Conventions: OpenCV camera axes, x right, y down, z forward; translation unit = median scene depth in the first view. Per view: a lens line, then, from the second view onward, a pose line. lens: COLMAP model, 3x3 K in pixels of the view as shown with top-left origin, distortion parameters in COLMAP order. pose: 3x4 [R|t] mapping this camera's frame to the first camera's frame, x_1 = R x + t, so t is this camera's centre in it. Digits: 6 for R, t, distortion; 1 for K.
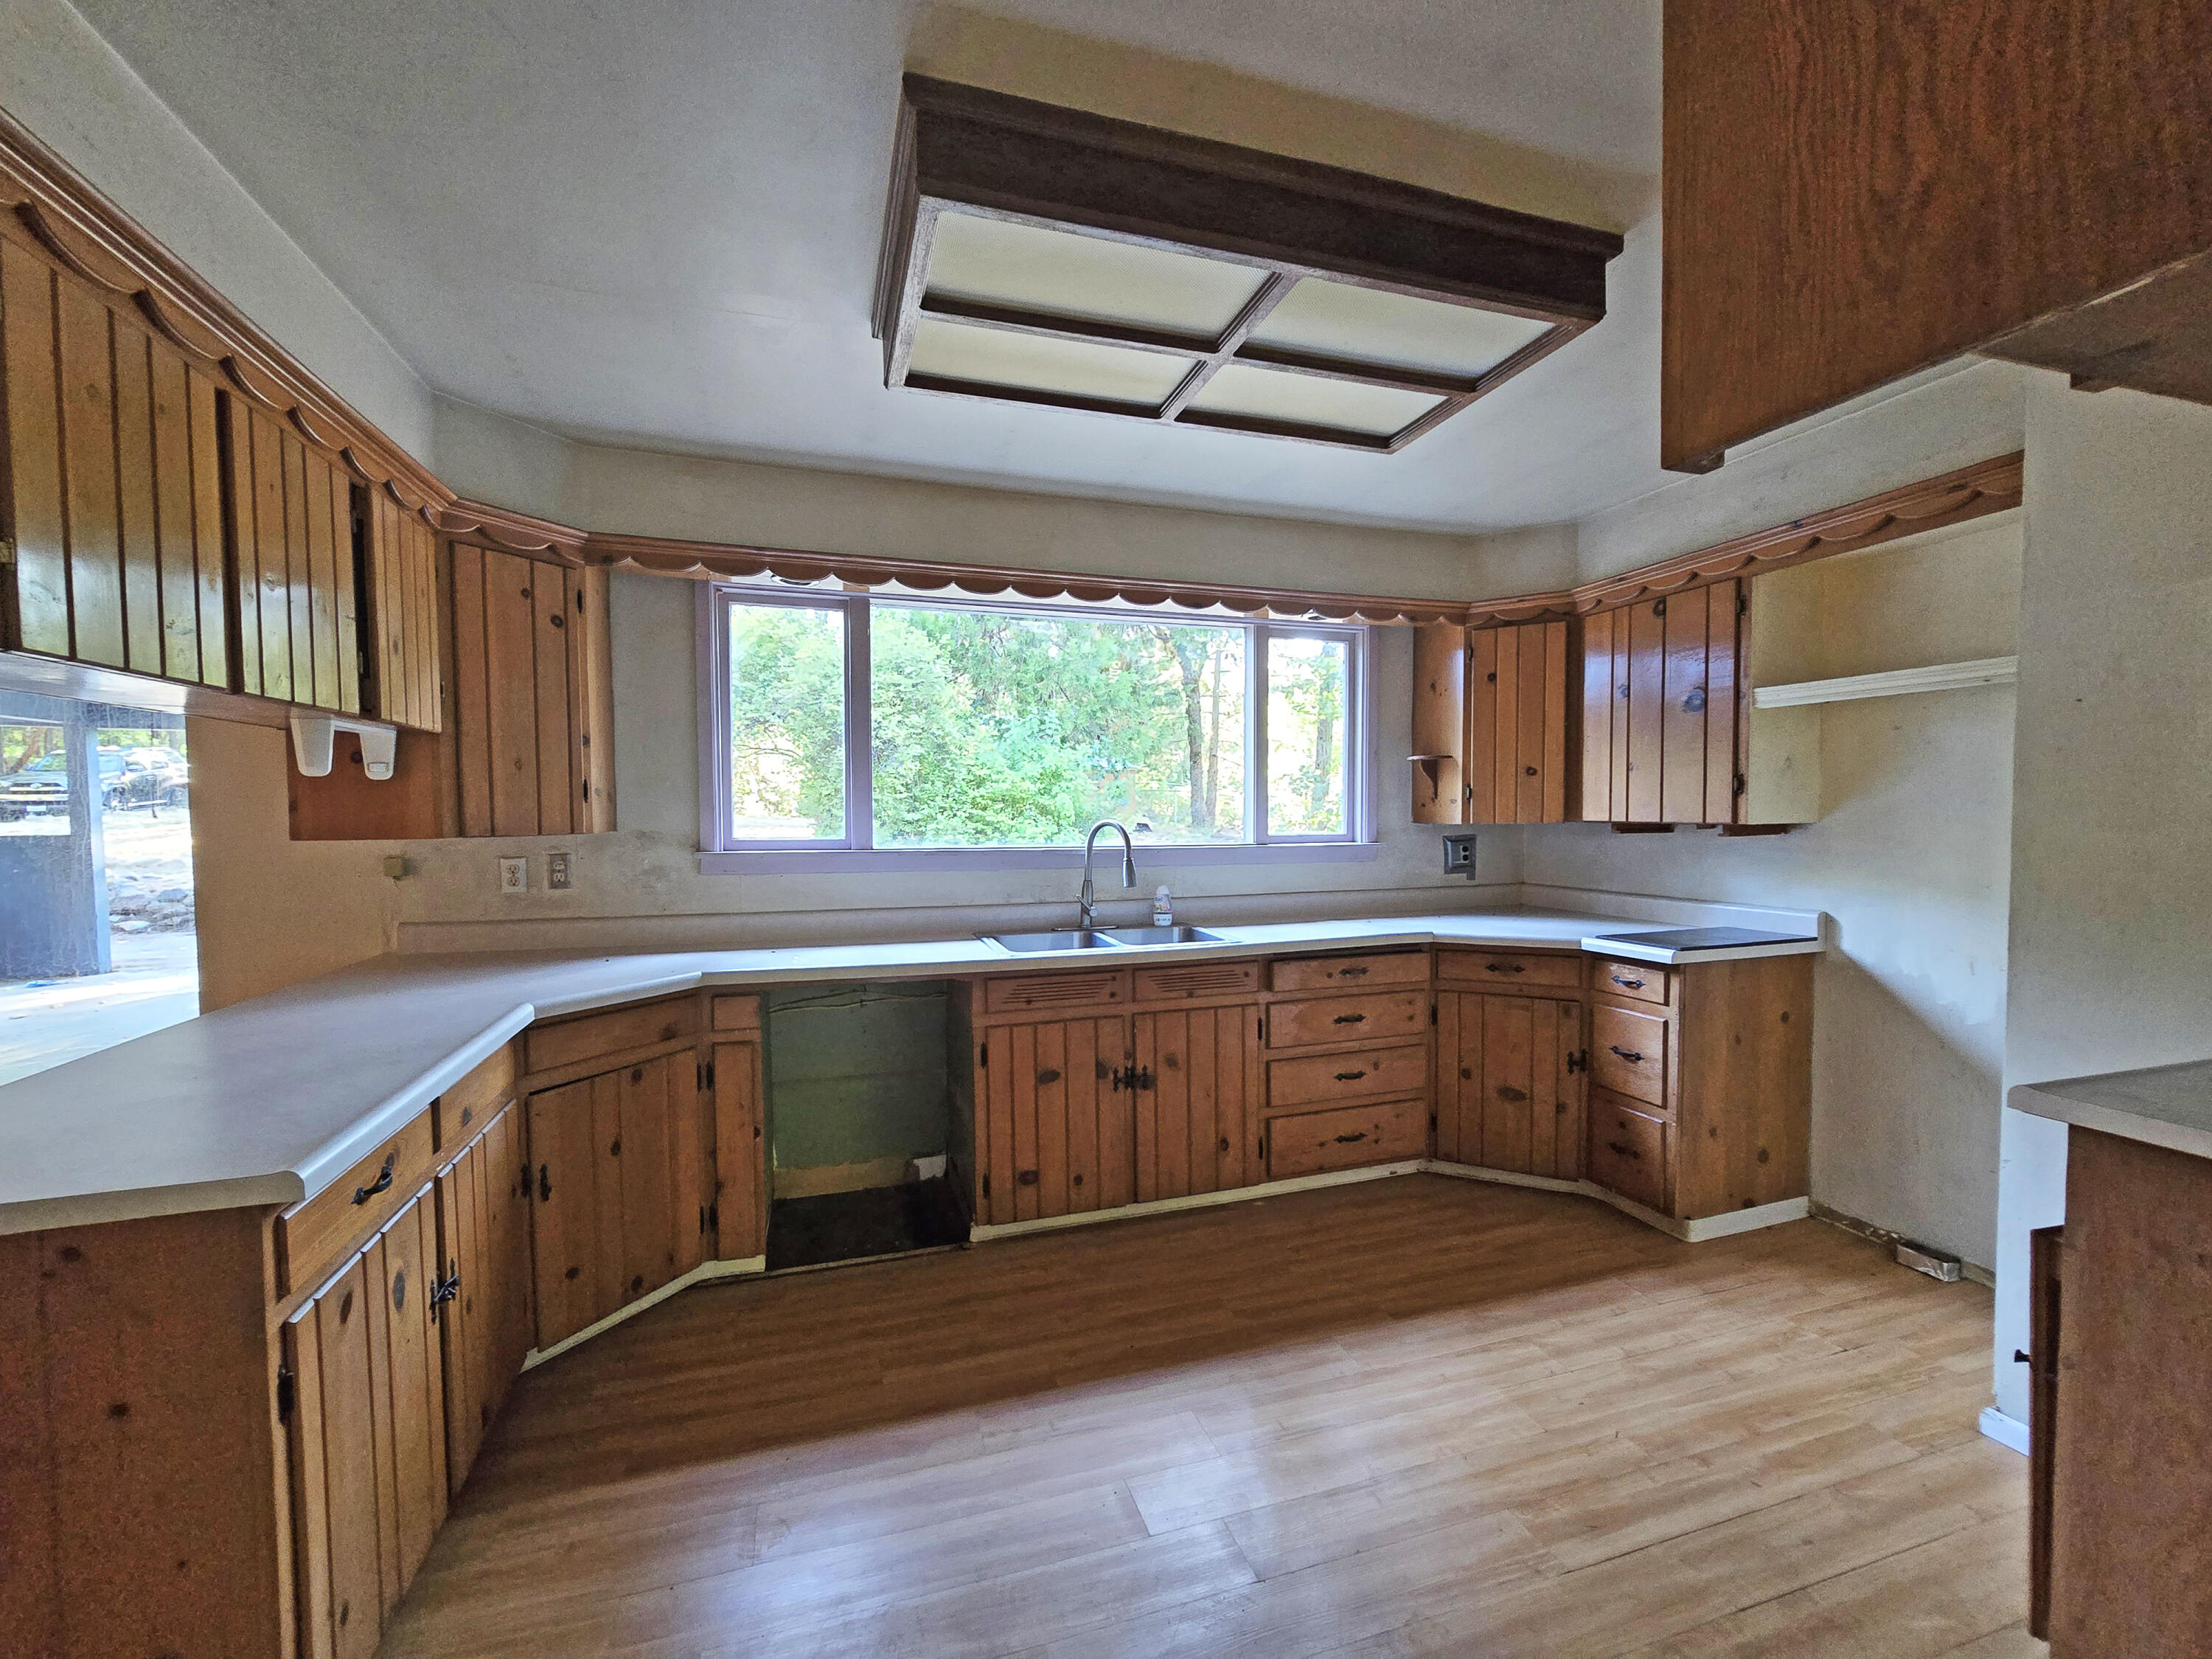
lens RADIAL K [[913.2, 0, 1100.9], [0, 913.2, 836.1], [0, 0, 1]] dist [-0.009899, 0.001236]
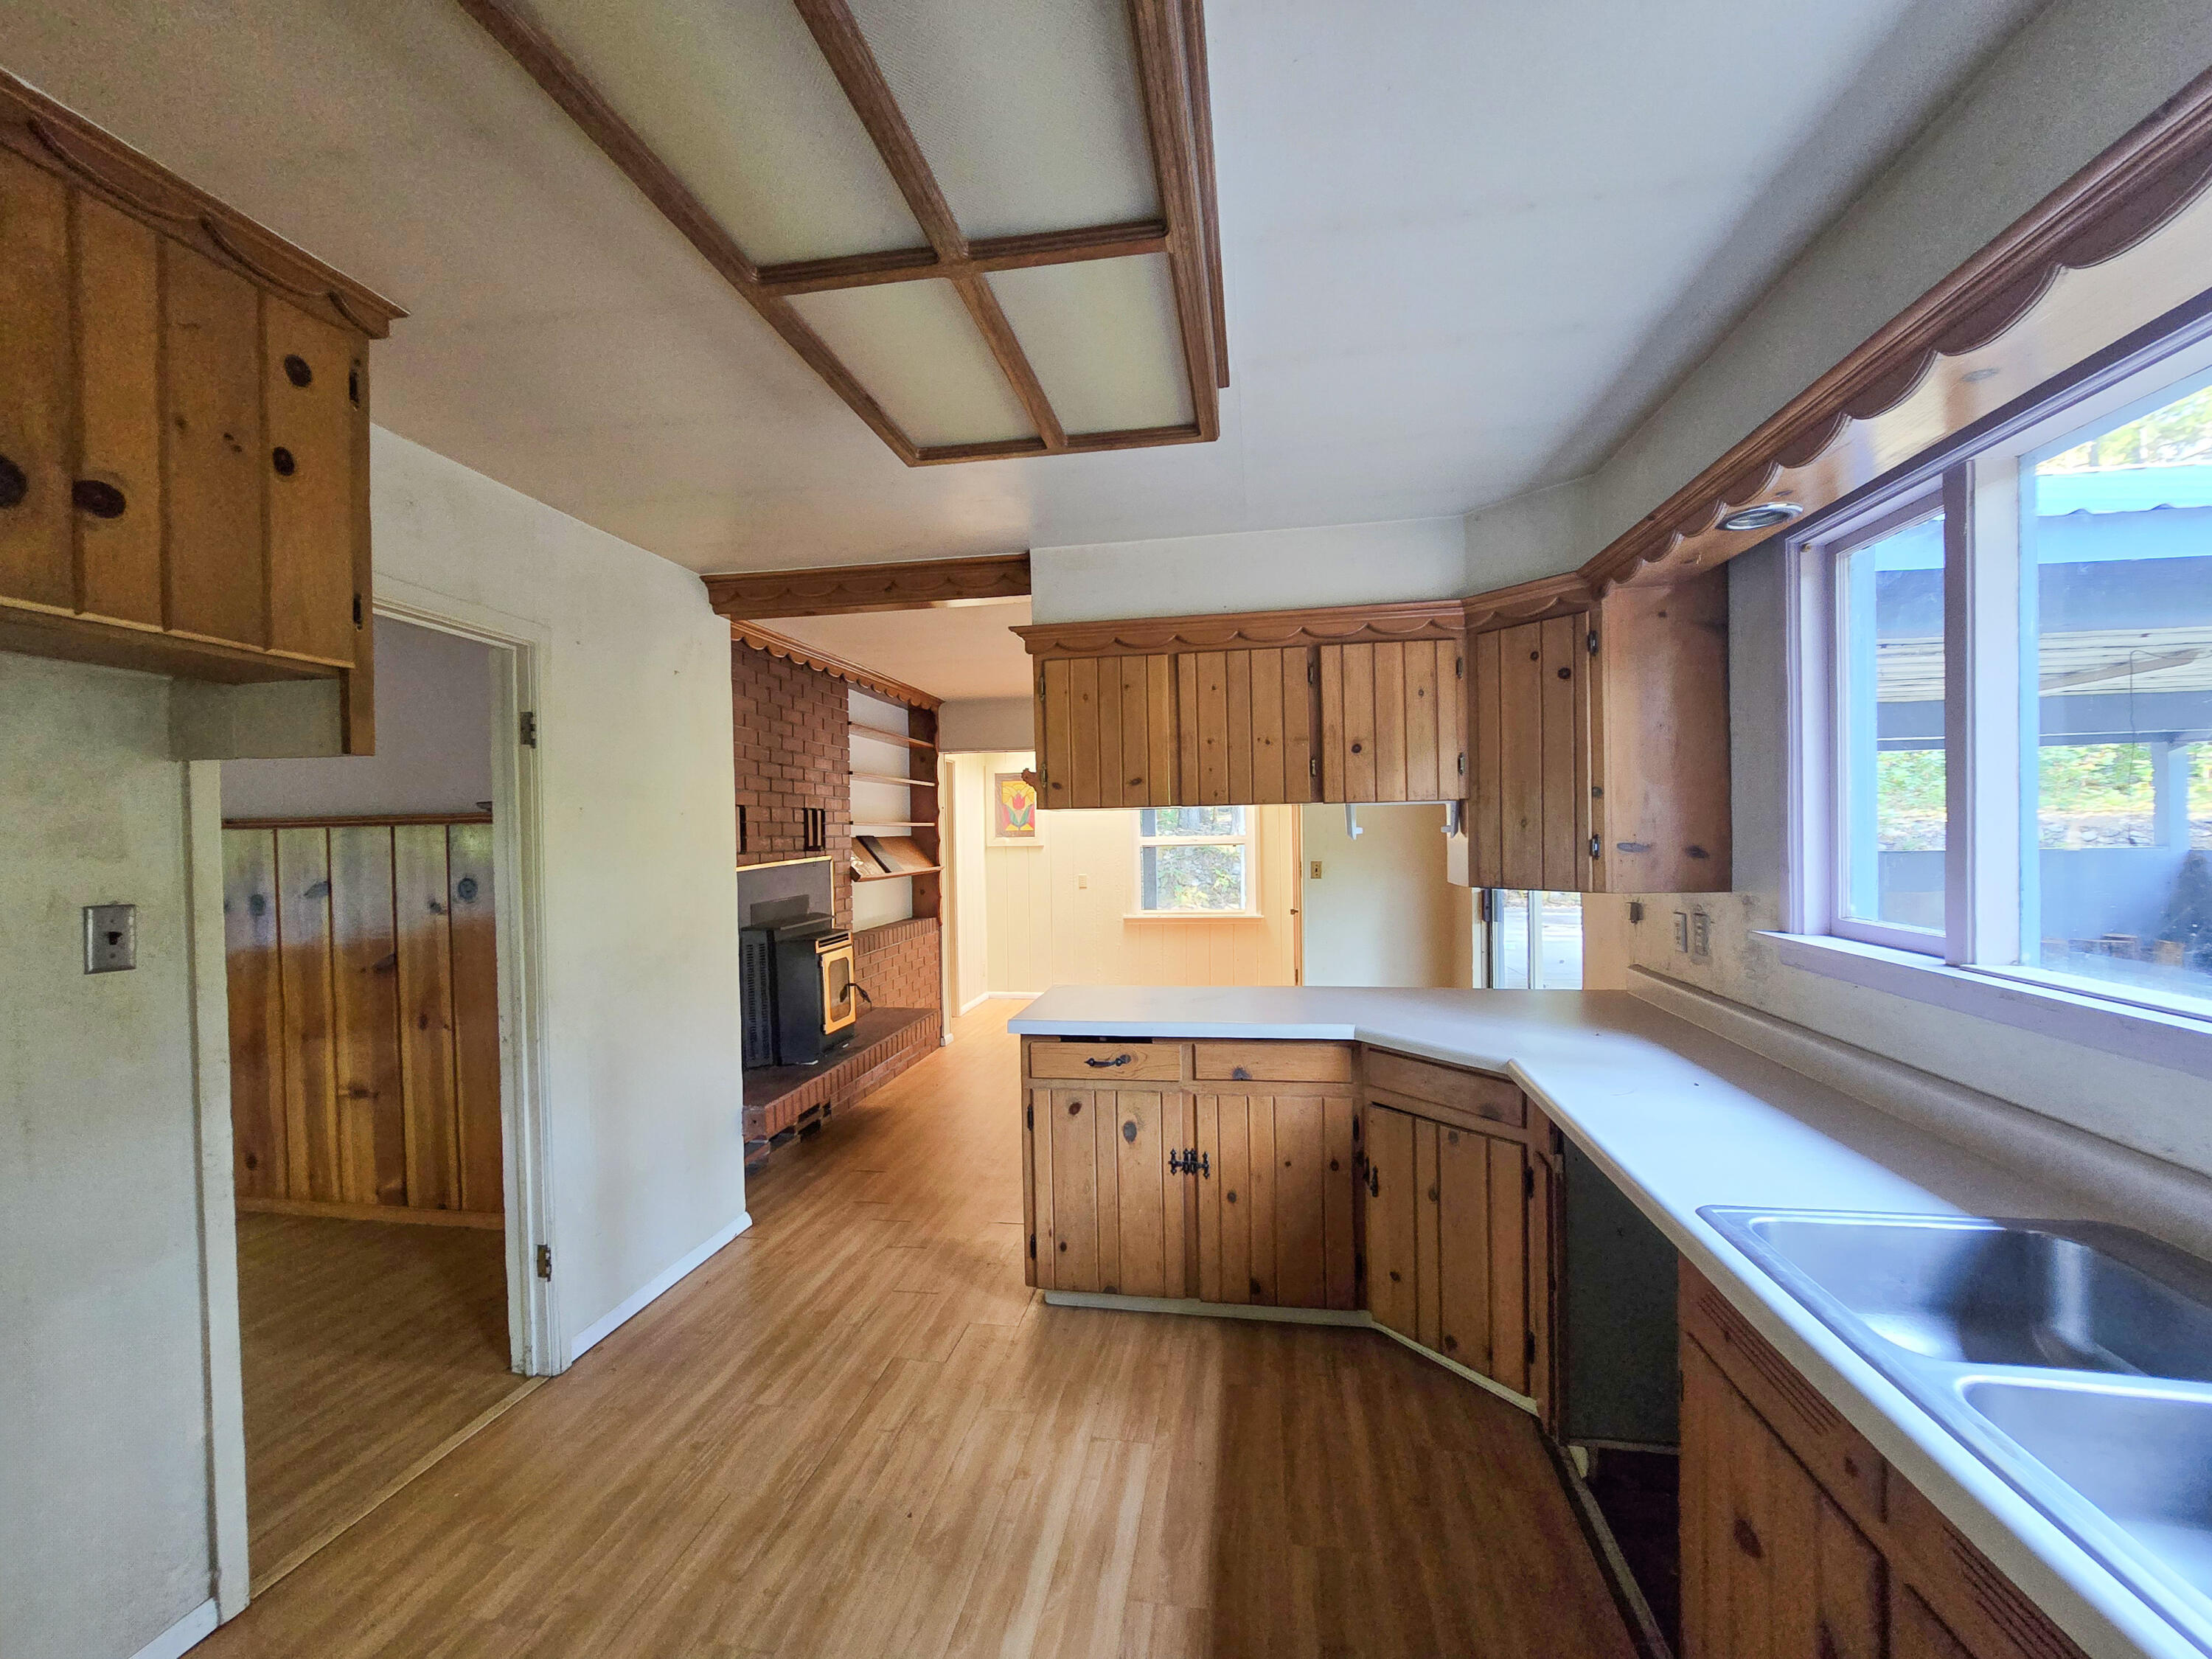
lens RADIAL K [[913.2, 0, 1104.2], [0, 913.2, 835.6], [0, 0, 1]] dist [-0.009899, 0.001236]
pose [[-0.459963, 0.020954, -0.887691, 0.644377], [-0.013174, 0.999450, 0.030418, -0.110185], [0.887841, 0.025686, -0.459434, 1.309155]]
